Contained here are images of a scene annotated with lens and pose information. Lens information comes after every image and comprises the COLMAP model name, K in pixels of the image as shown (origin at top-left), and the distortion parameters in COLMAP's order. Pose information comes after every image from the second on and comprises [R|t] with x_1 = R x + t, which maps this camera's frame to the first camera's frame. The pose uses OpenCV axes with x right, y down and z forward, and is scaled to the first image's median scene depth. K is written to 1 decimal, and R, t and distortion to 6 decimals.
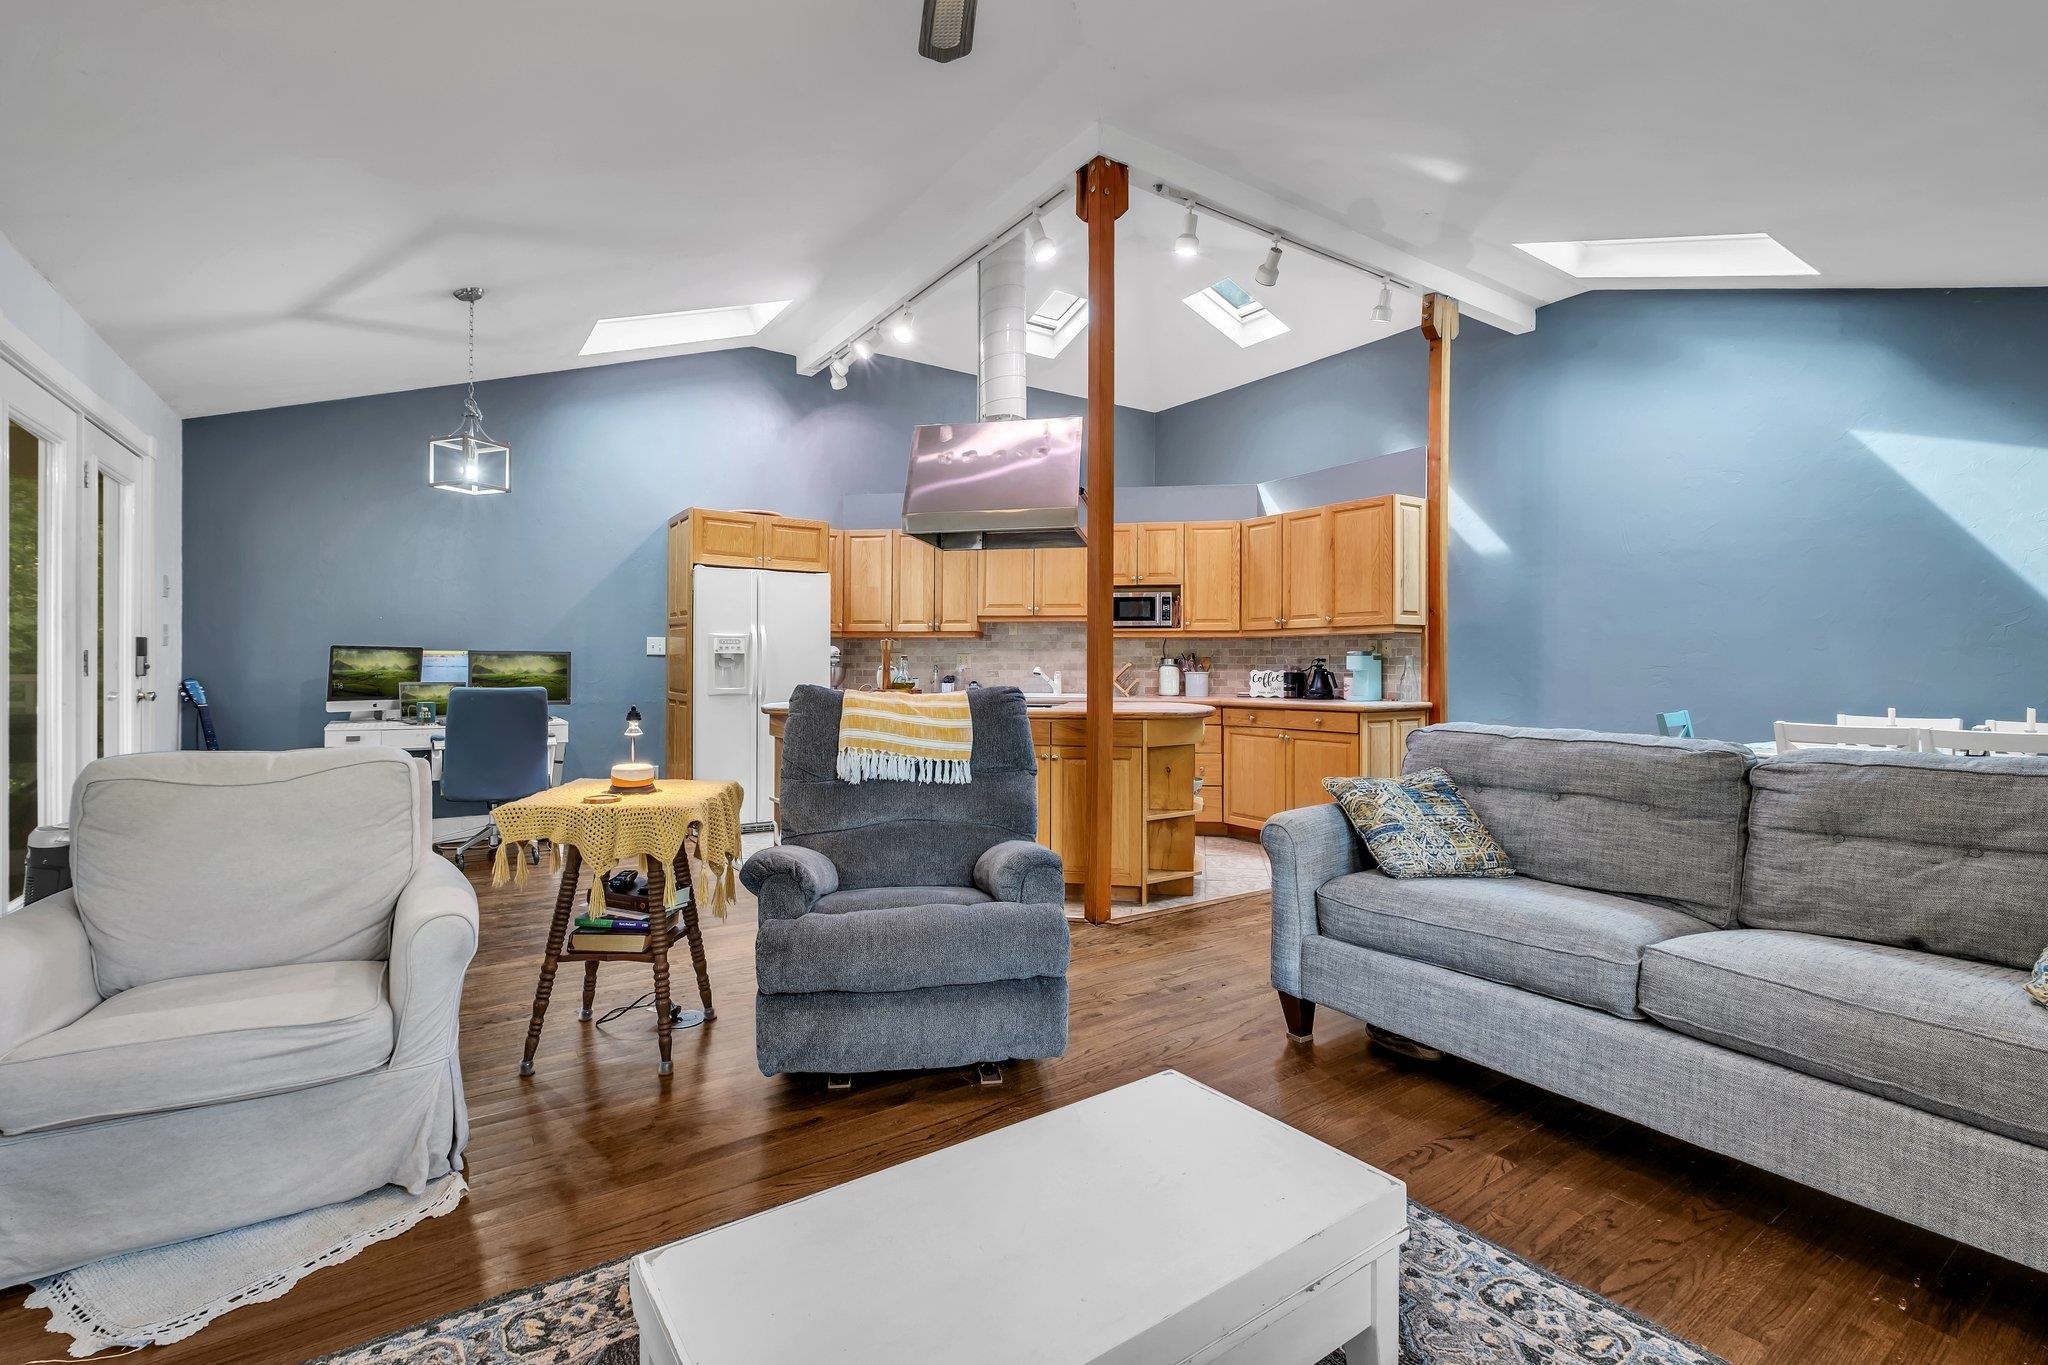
lens RADIAL K [[898.2, 0, 1020.9], [0, 898.2, 663.0], [0, 0, 1]] dist [-0.001459, -0.000268]
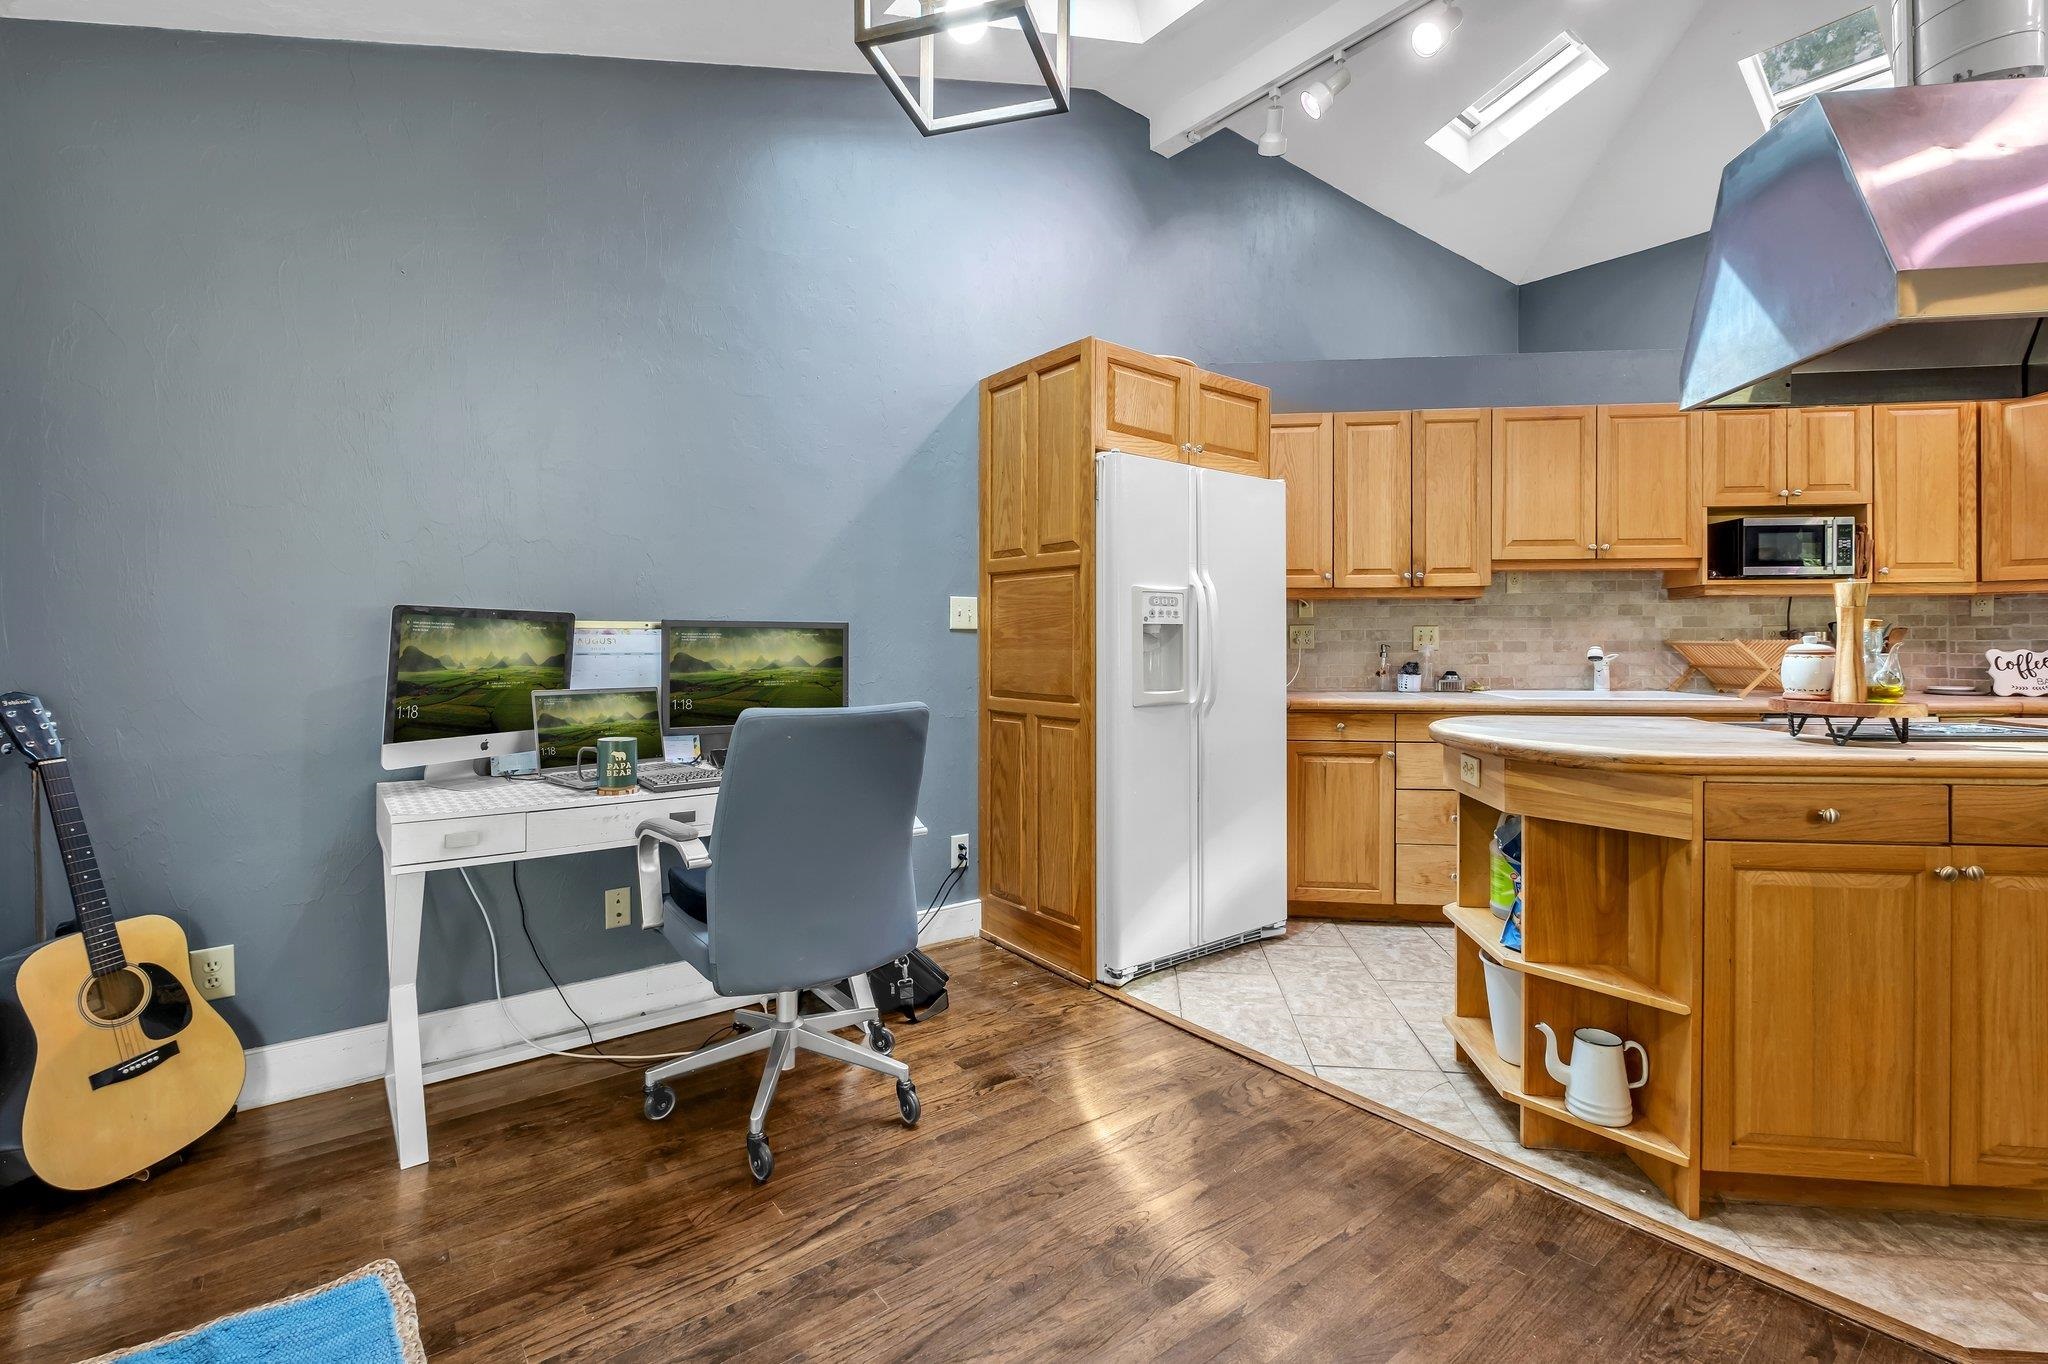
lens RADIAL K [[914.0, 0, 1029.9], [0, 914.0, 646.6], [0, 0, 1]] dist [-0.001228, -0.000356]
pose [[0.996474, -0.007629, 0.083551, -0.450407], [0.007189, 0.999959, 0.005561, -0.001864], [-0.083590, -0.004941, 0.996488, 0.490420]]
